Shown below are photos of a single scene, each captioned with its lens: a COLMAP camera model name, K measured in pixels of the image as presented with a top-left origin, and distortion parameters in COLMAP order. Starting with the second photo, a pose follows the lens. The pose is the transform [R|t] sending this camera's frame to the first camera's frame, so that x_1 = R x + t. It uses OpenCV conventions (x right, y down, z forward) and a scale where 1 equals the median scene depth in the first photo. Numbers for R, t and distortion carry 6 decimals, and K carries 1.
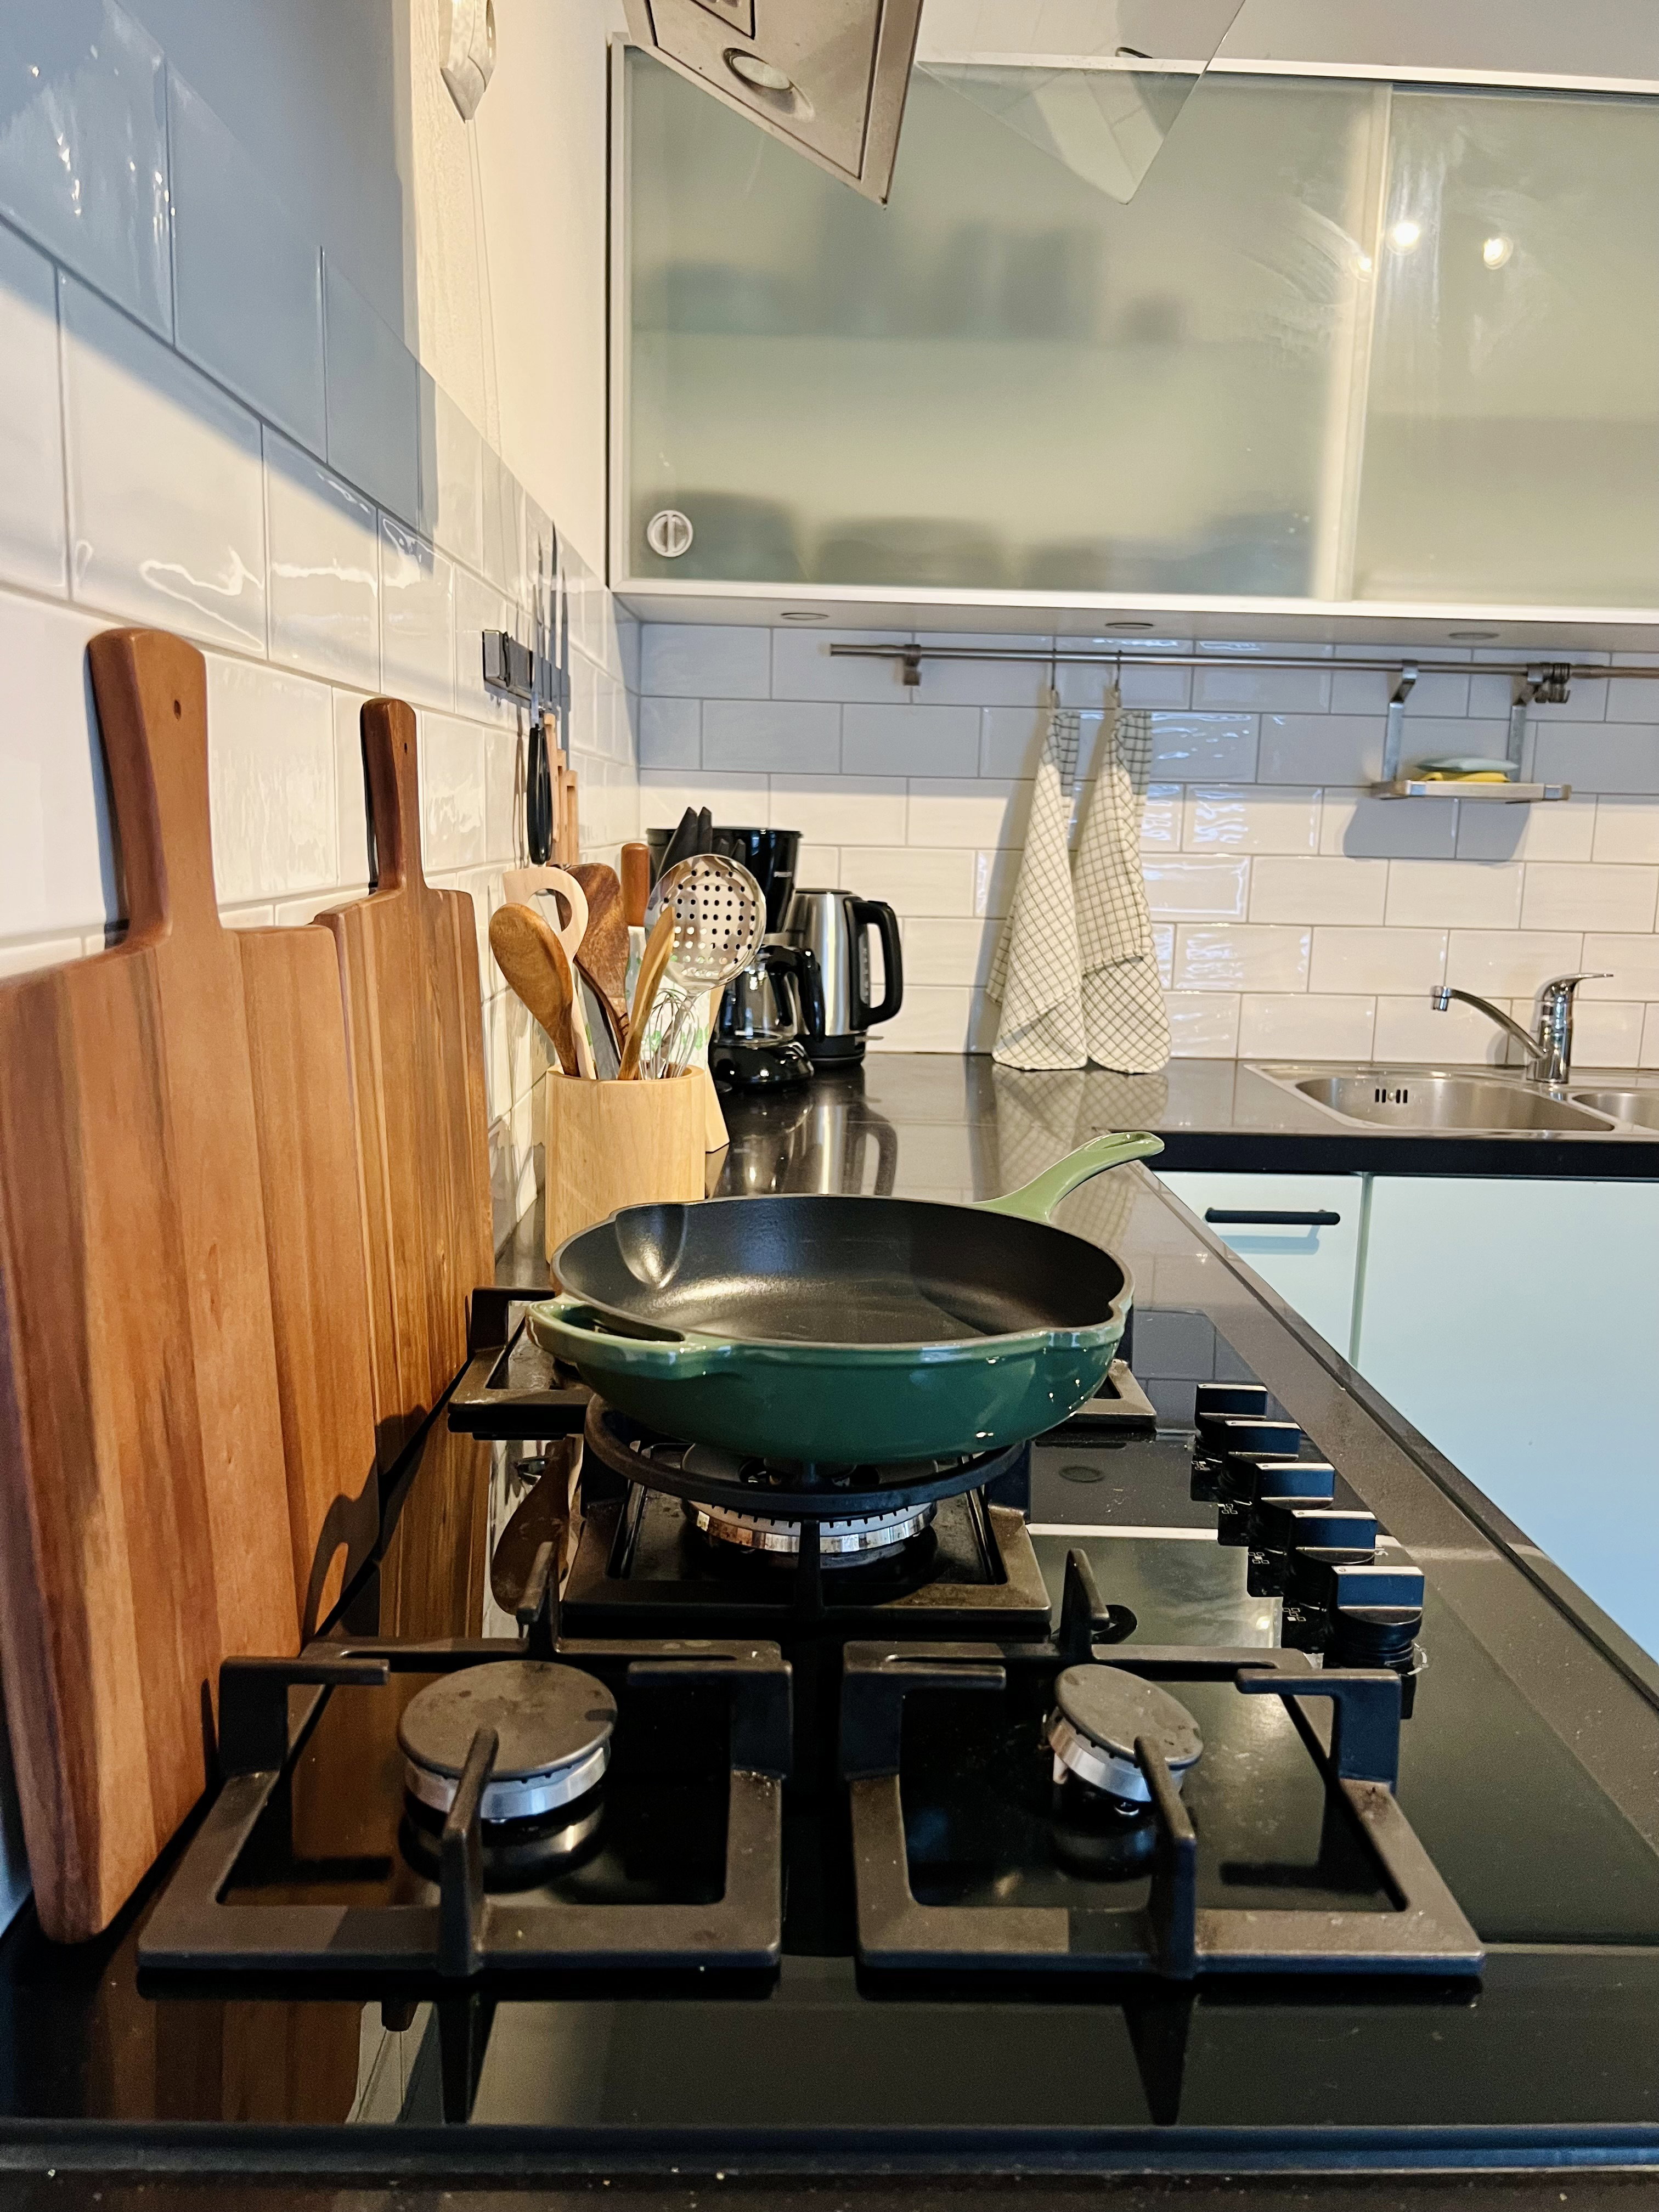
lens RADIAL K [[1661.9, 0, 831.7], [0, 1661.9, 1103.4], [0, 0, 1]] dist [-0.032453, 0.011900]
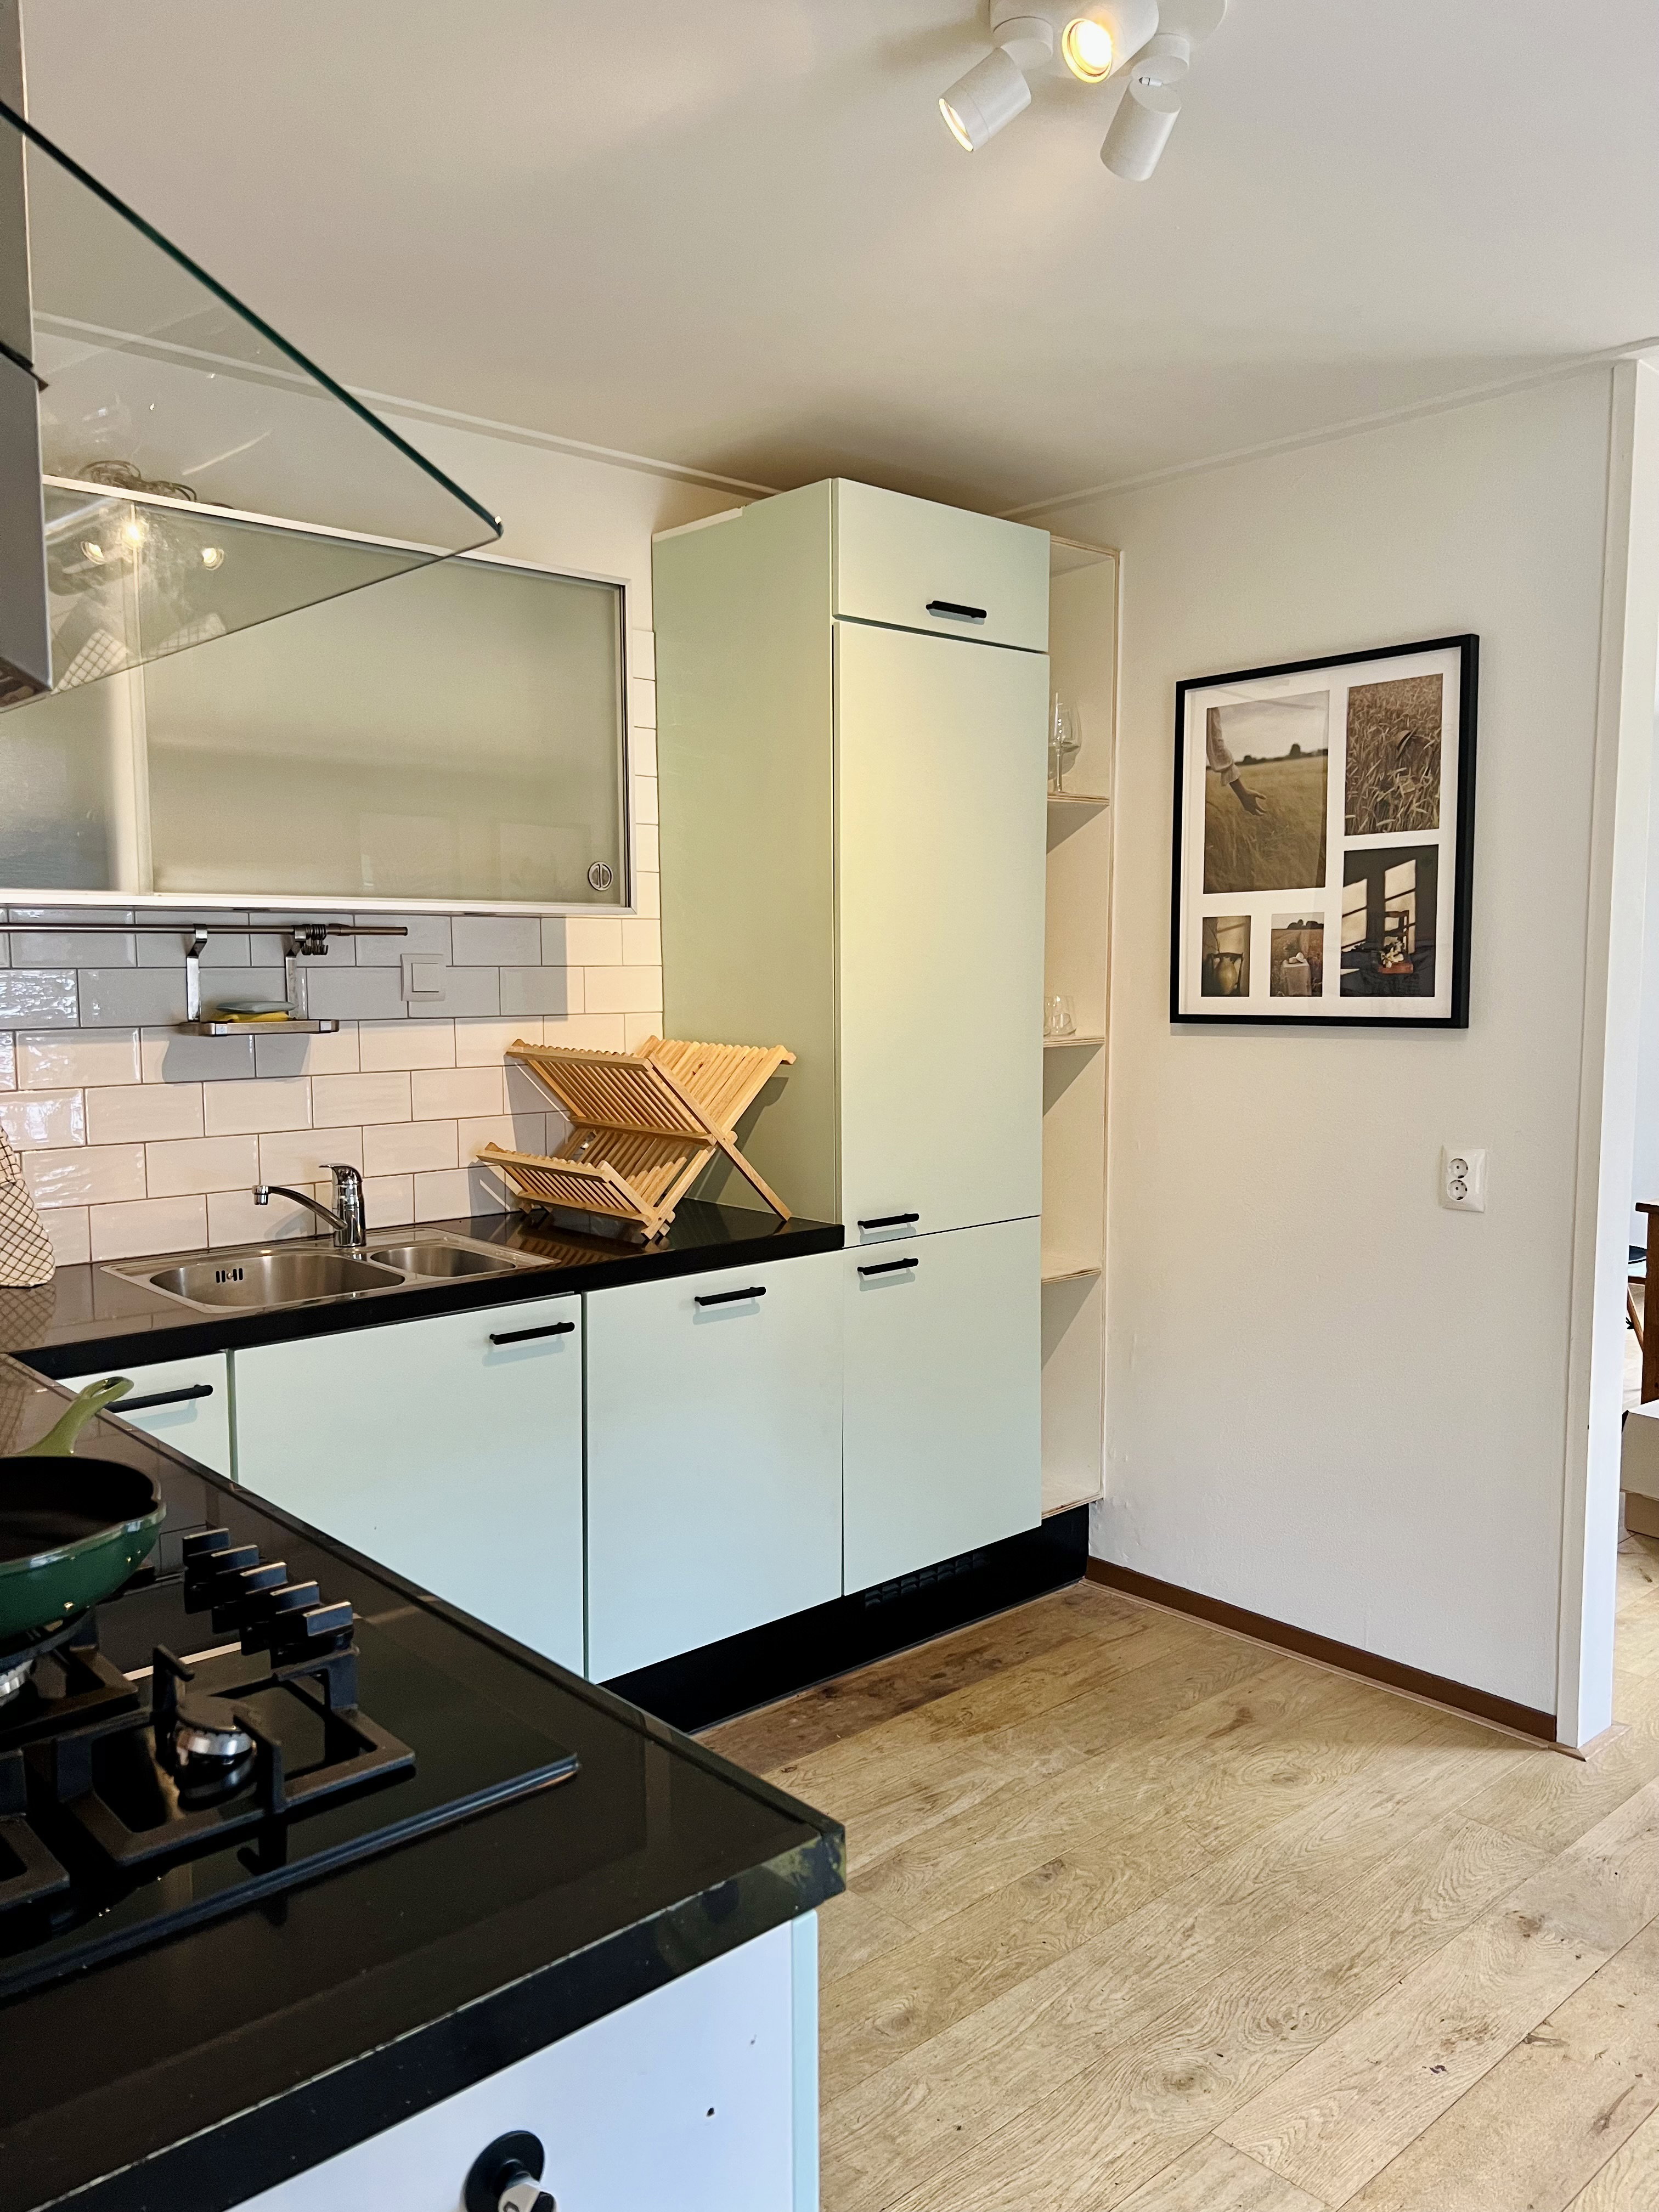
lens RADIAL K [[1661.9, 0, 832.0], [0, 1661.9, 1108.2], [0, 0, 1]] dist [-0.032453, 0.011900]
pose [[0.755223, -0.095467, 0.648478, -0.109387], [0.140117, 0.989981, -0.017439, -0.044891], [-0.640317, 0.104033, 0.761033, -0.232067]]
